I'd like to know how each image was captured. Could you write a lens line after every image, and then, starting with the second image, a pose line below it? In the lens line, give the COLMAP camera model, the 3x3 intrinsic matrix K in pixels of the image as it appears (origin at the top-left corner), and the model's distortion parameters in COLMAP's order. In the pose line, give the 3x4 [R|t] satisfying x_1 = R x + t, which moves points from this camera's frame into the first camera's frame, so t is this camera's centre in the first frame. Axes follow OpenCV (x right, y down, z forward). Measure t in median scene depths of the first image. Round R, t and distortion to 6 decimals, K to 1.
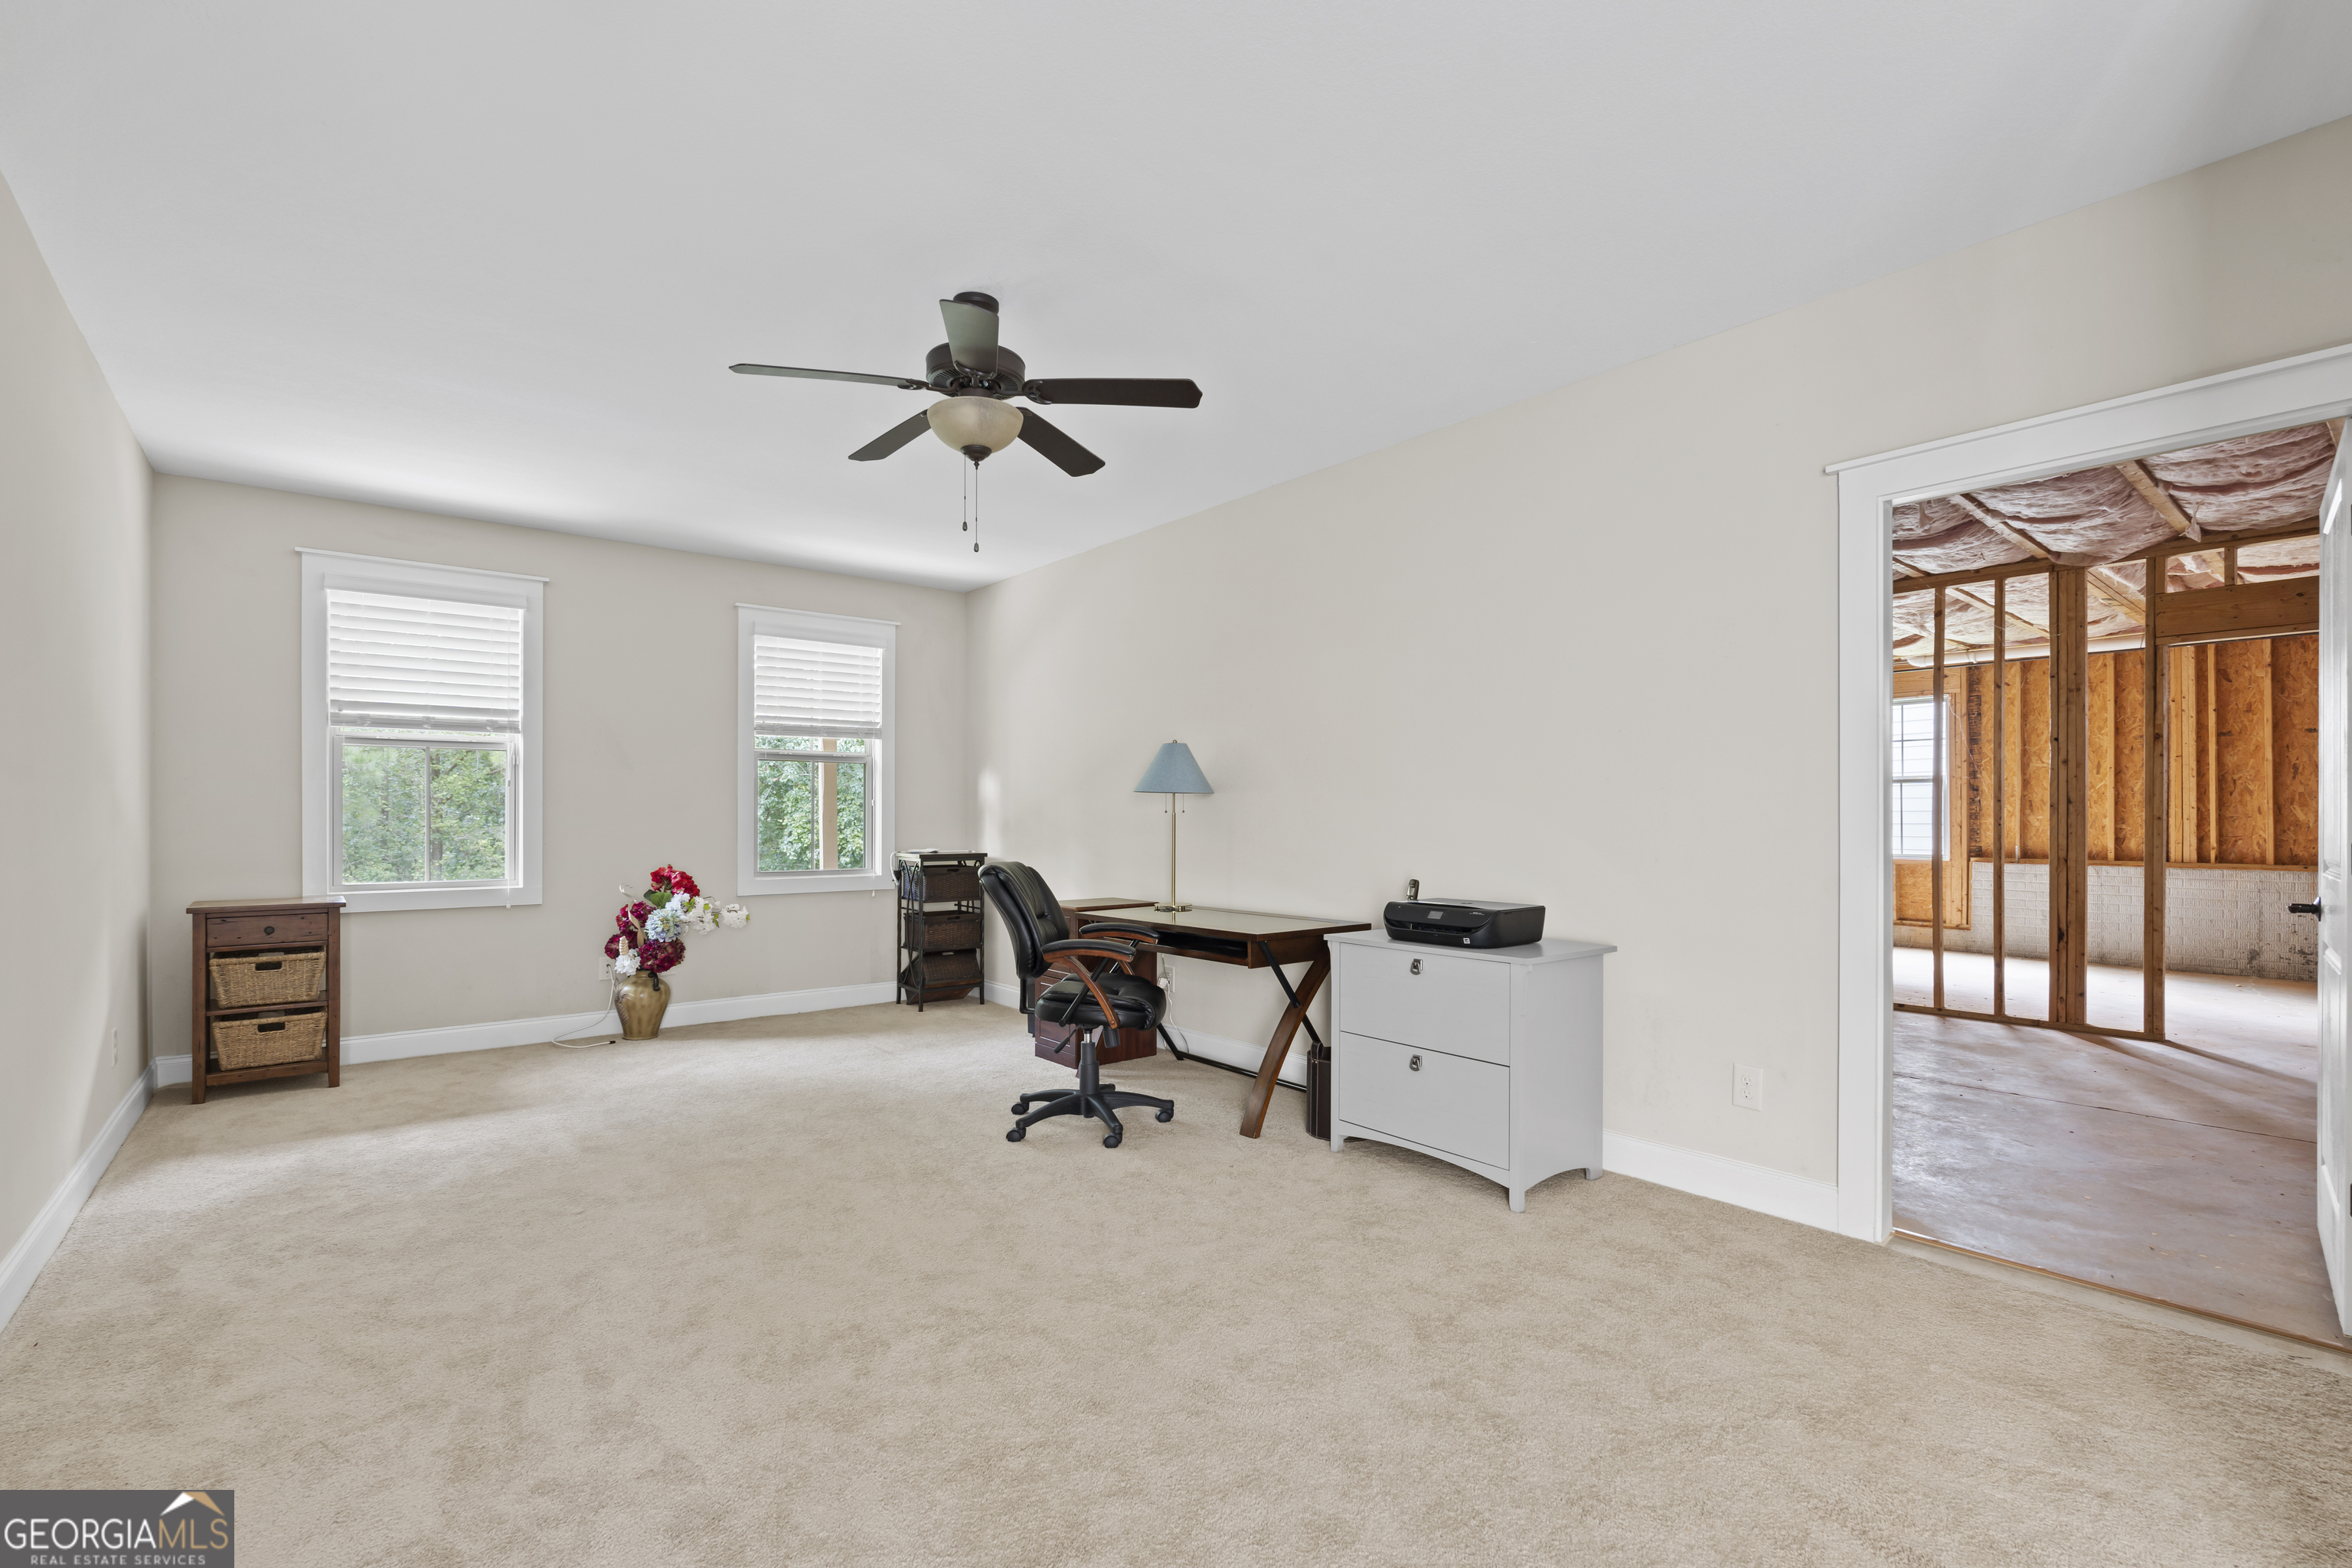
lens RADIAL K [[1032.8, 0, 1171.1], [0, 1032.8, 803.2], [0, 0, 1]] dist [-0.003901, 0.000165]
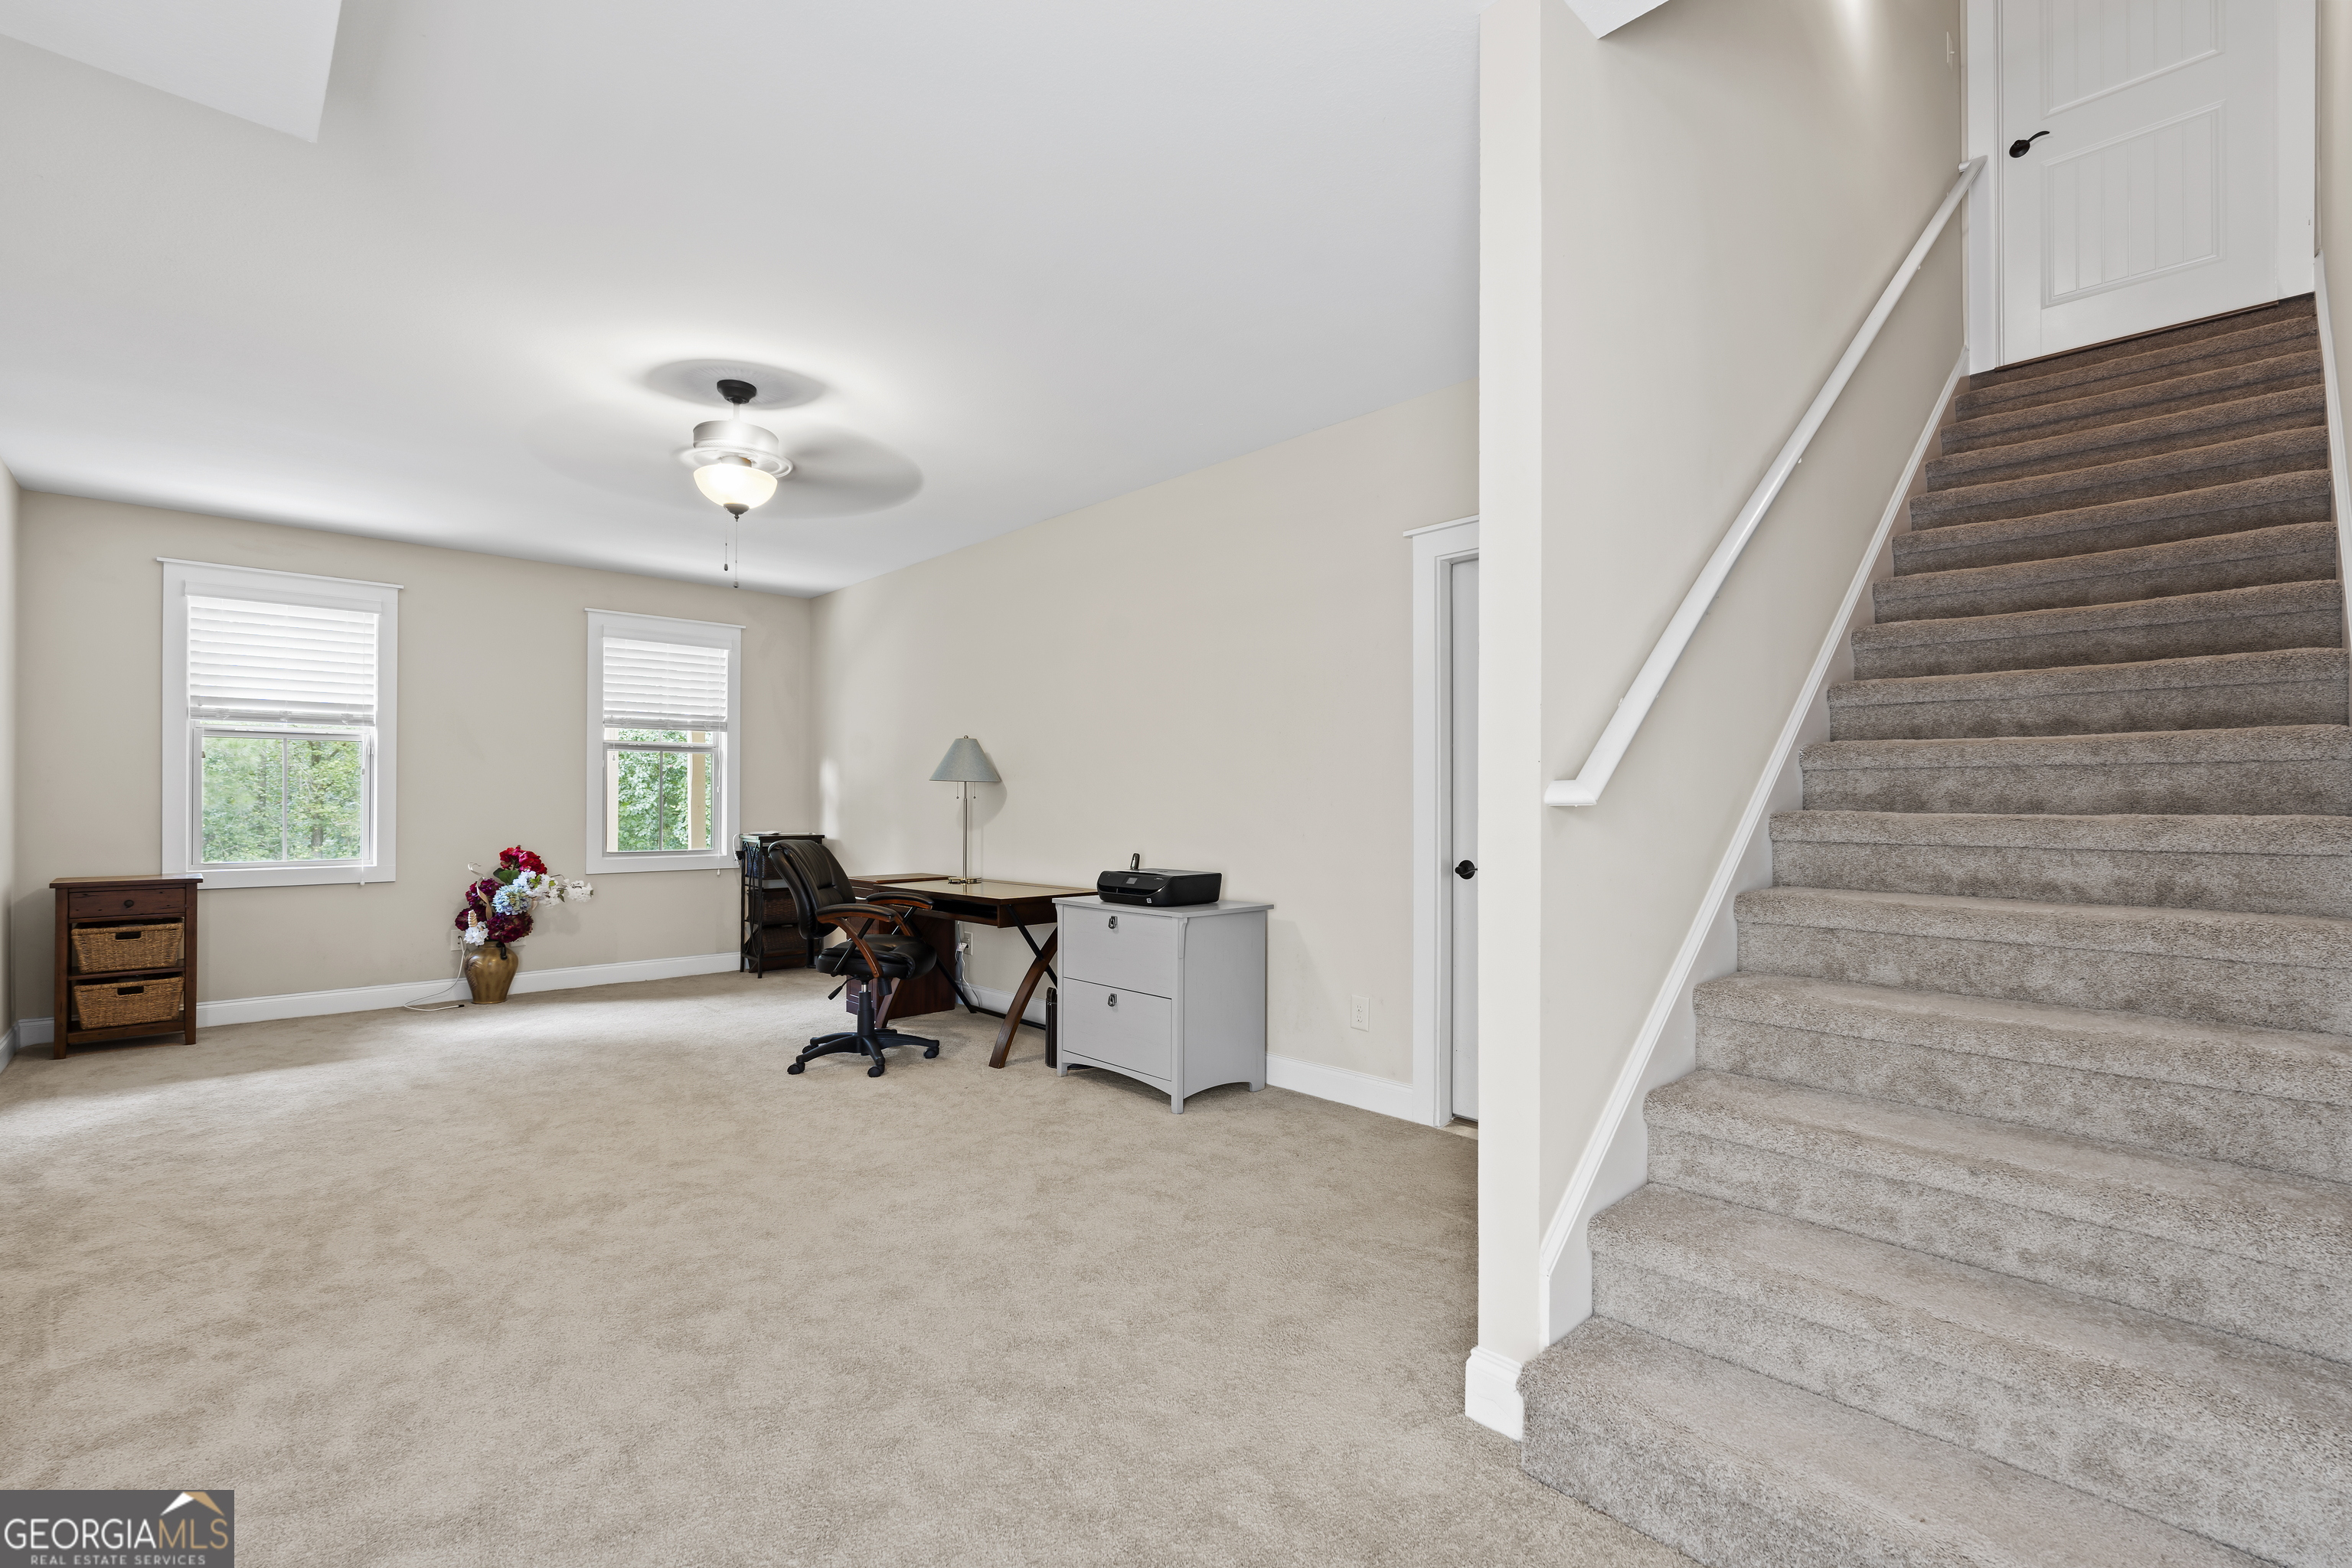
lens RADIAL K [[1032.8, 0, 1179.8], [0, 1032.8, 784.9], [0, 0, 1]] dist [-0.003901, 0.000165]
pose [[0.997511, 0.001367, 0.070503, 0.190376], [-0.001008, 0.999986, -0.005138, -0.000537], [-0.070509, 0.005055, 0.997498, -0.202679]]
